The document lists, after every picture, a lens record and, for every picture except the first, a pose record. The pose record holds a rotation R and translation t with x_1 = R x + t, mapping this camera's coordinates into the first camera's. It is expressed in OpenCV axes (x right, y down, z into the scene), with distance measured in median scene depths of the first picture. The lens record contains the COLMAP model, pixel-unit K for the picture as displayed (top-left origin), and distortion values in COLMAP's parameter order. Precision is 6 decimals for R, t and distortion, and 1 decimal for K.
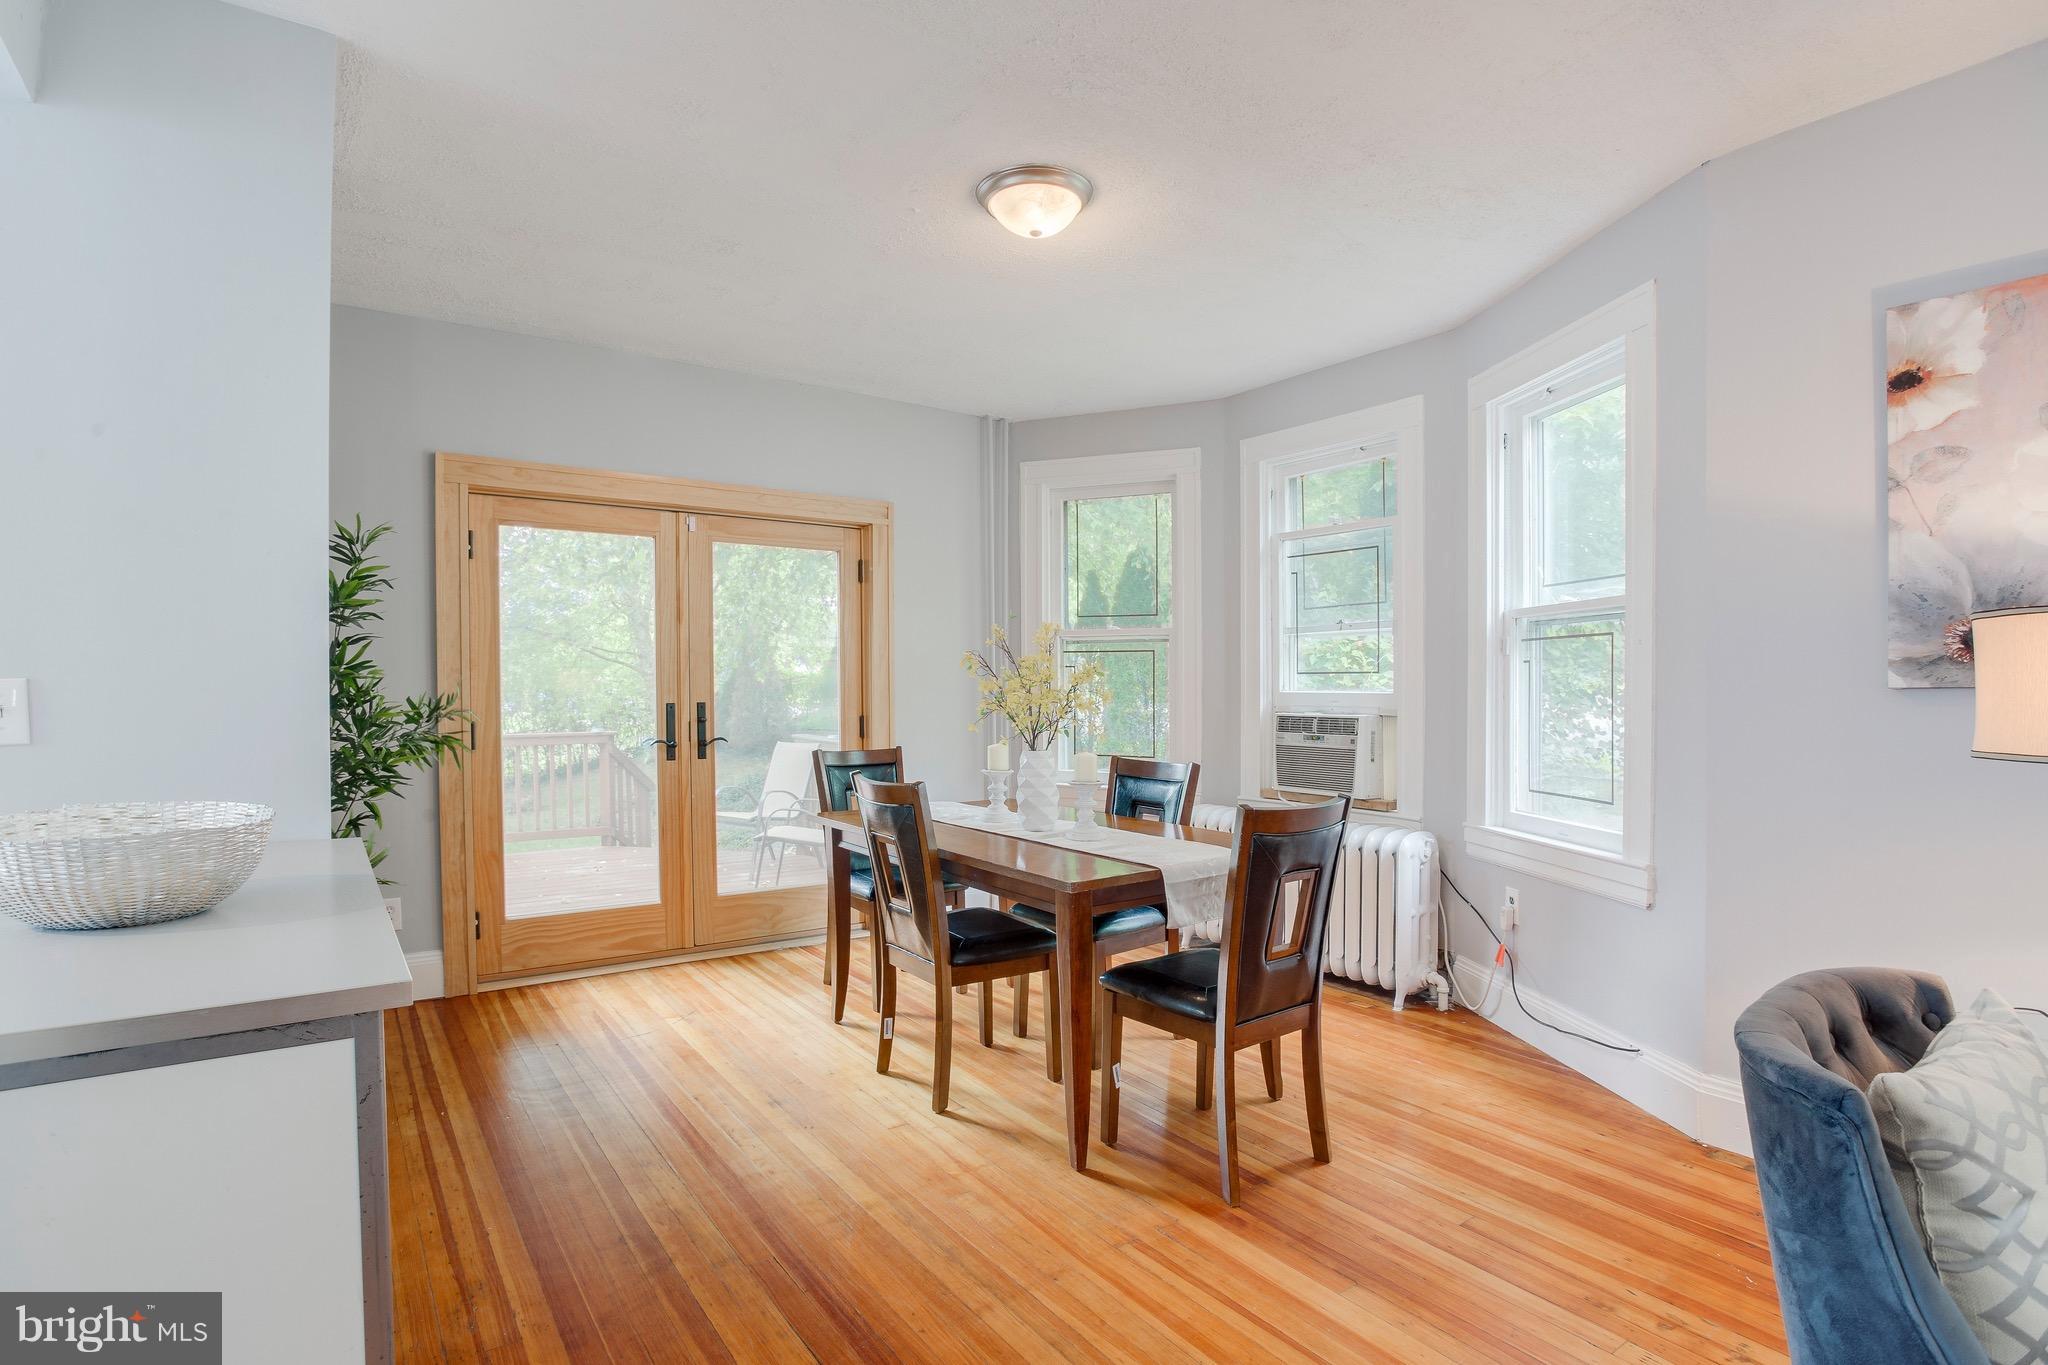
lens RADIAL K [[1010.1, 0, 1002.5], [0, 1010.1, 715.9], [0, 0, 1]] dist [-0.053178, 0.001705]
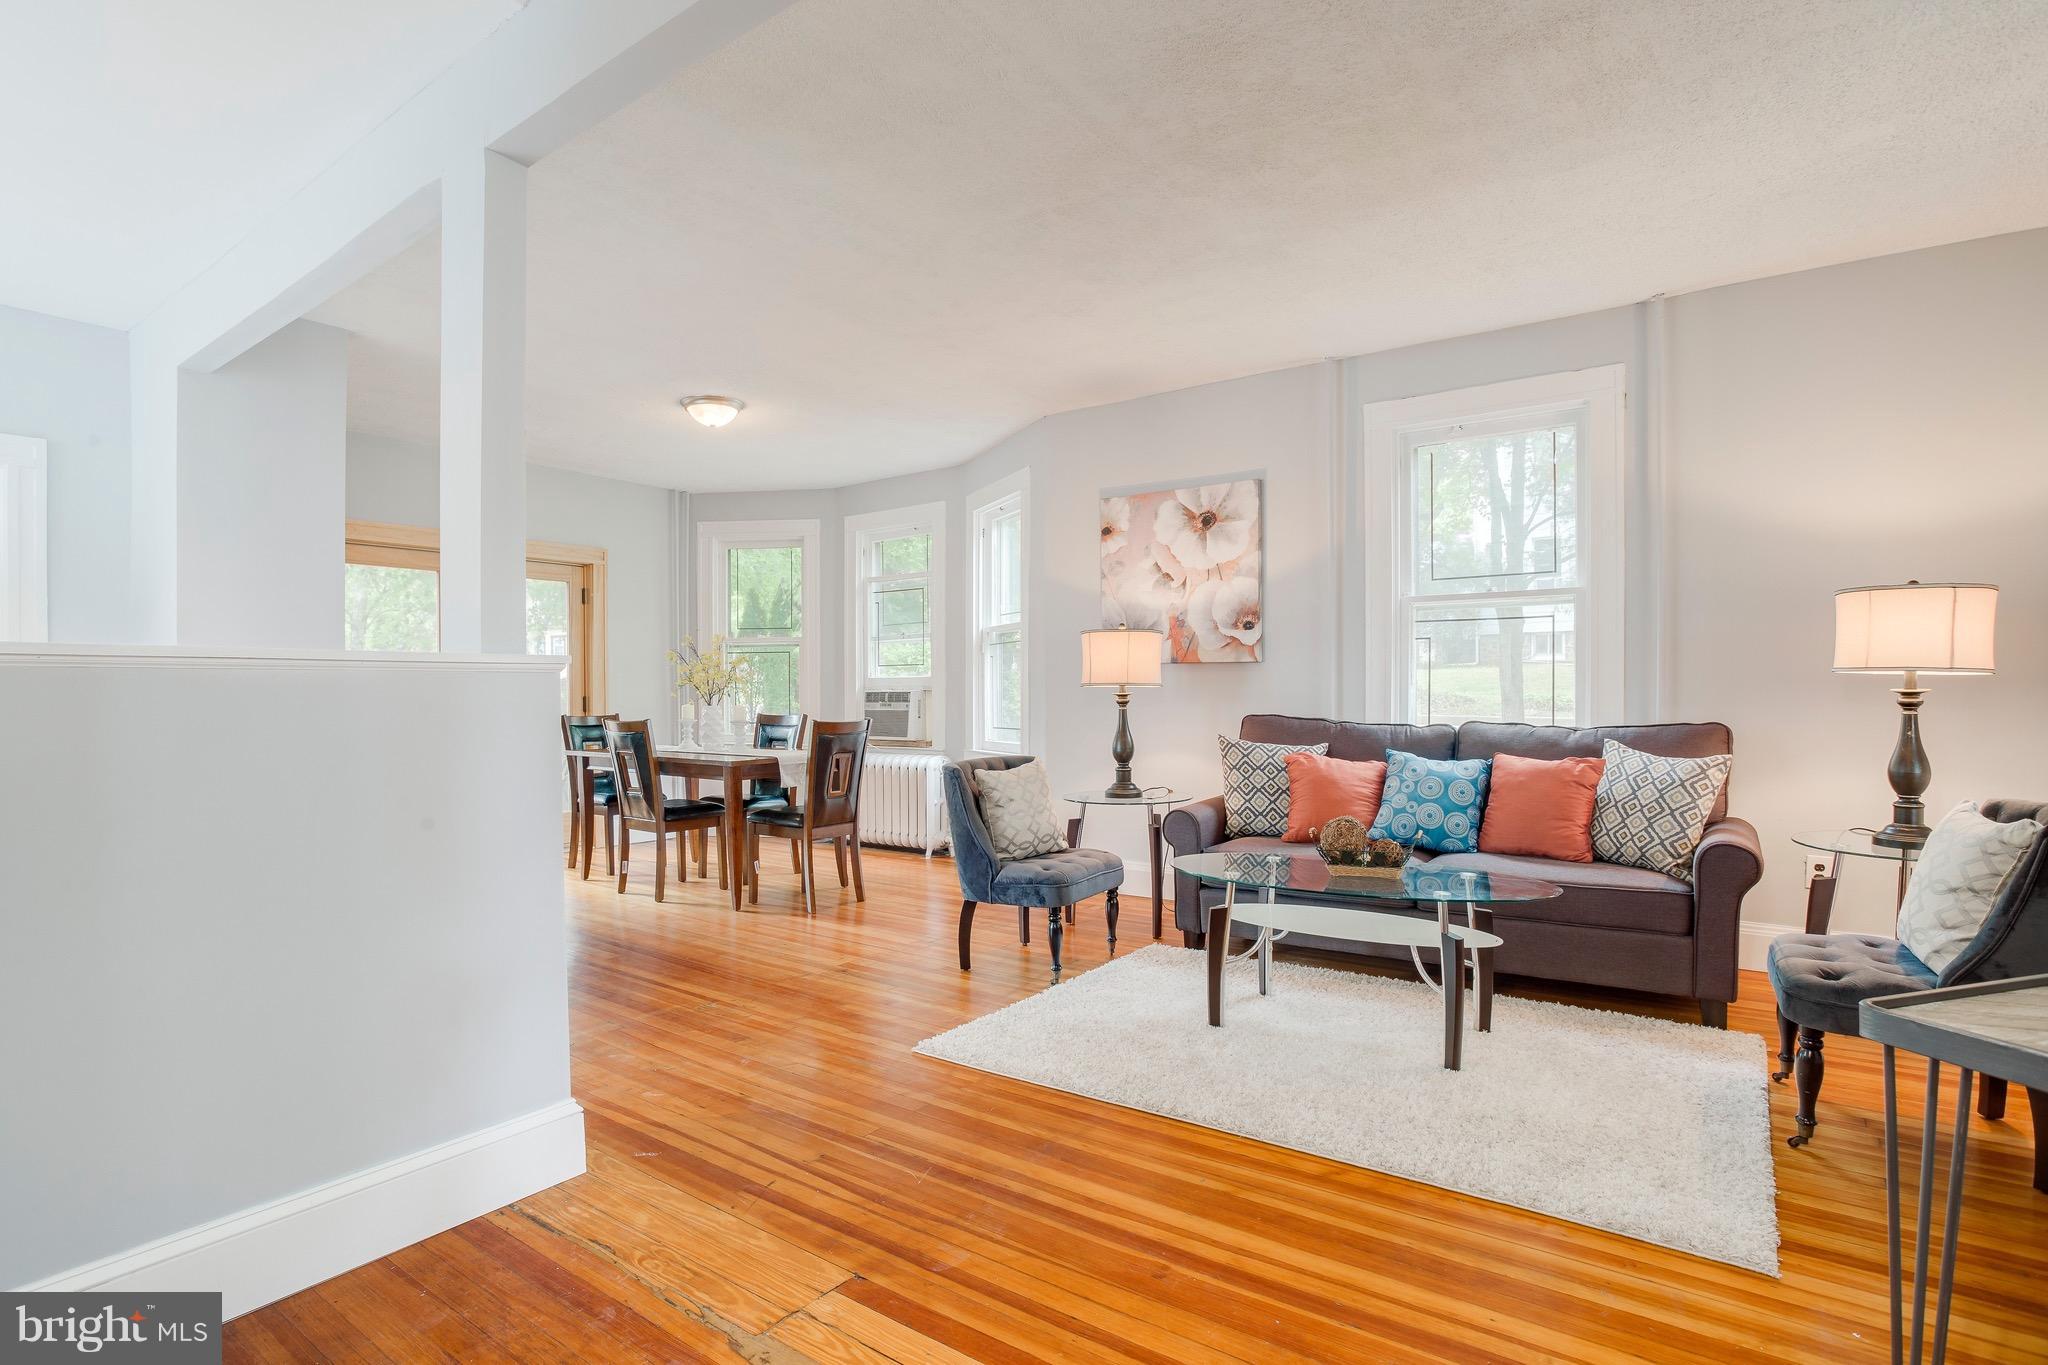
lens RADIAL K [[1027.8, 0, 1008.8], [0, 1027.8, 671.2], [0, 0, 1]] dist [-0.070942, 0.027229]
pose [[0.947199, -0.000890, 0.320646, -0.039404], [0.017768, 0.998605, -0.049717, 0.060217], [-0.320155, 0.052789, 0.945893, -0.723532]]
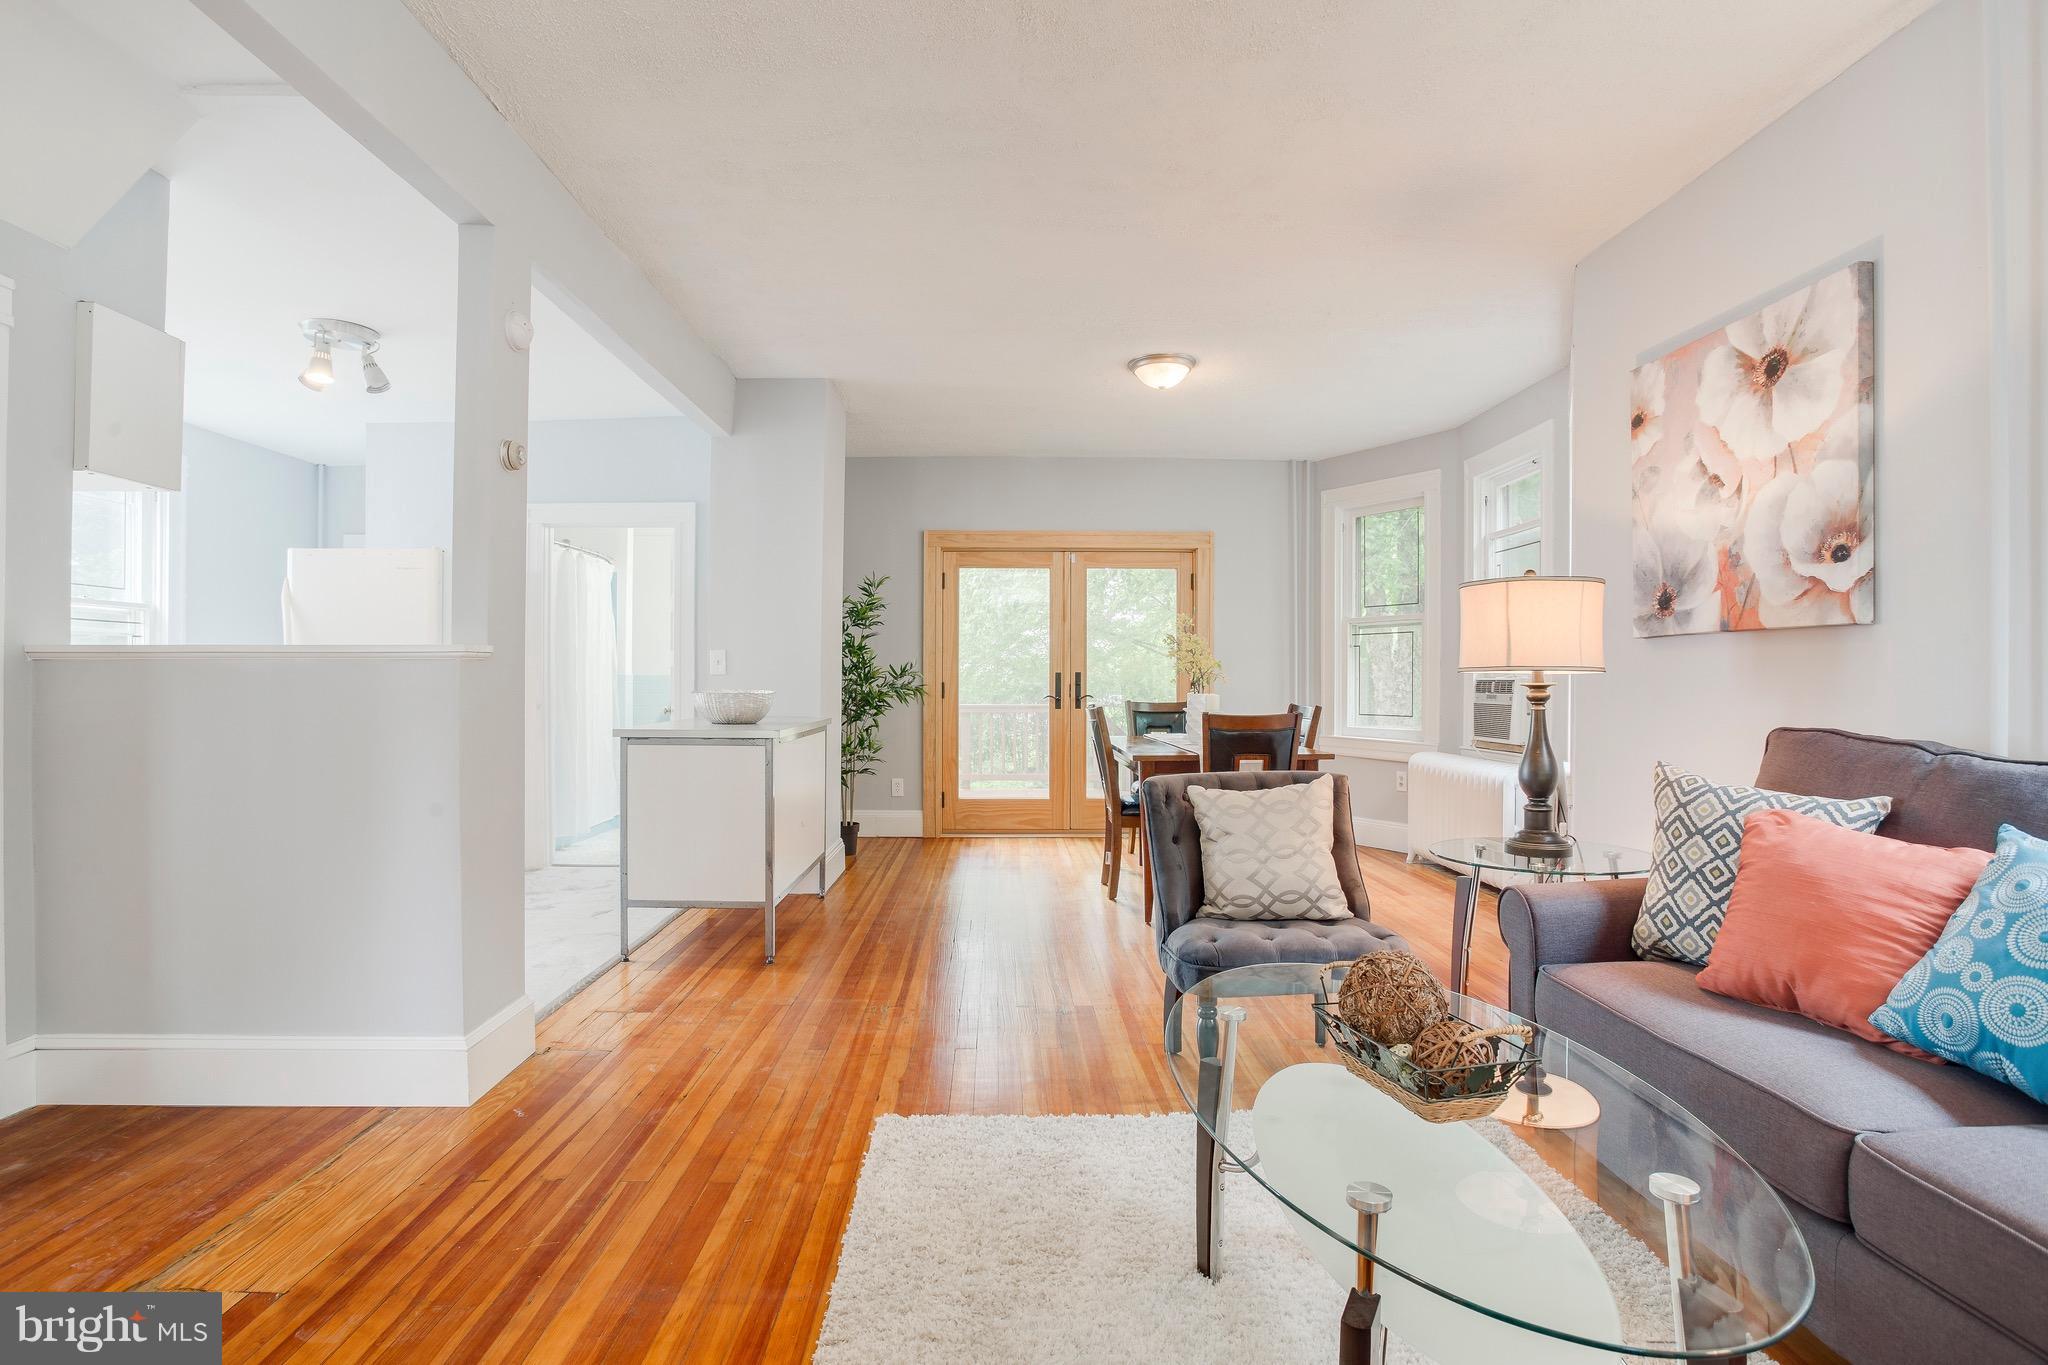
lens RADIAL K [[1004.4, 0, 1011.1], [0, 1004.4, 675.6], [0, 0, 1]] dist [-0.069188, 0.024982]
pose [[0.829679, -0.003793, -0.558228, 0.574914], [-0.017080, 0.999336, -0.032176, 0.051679], [0.557979, 0.036230, 0.829064, -0.411402]]
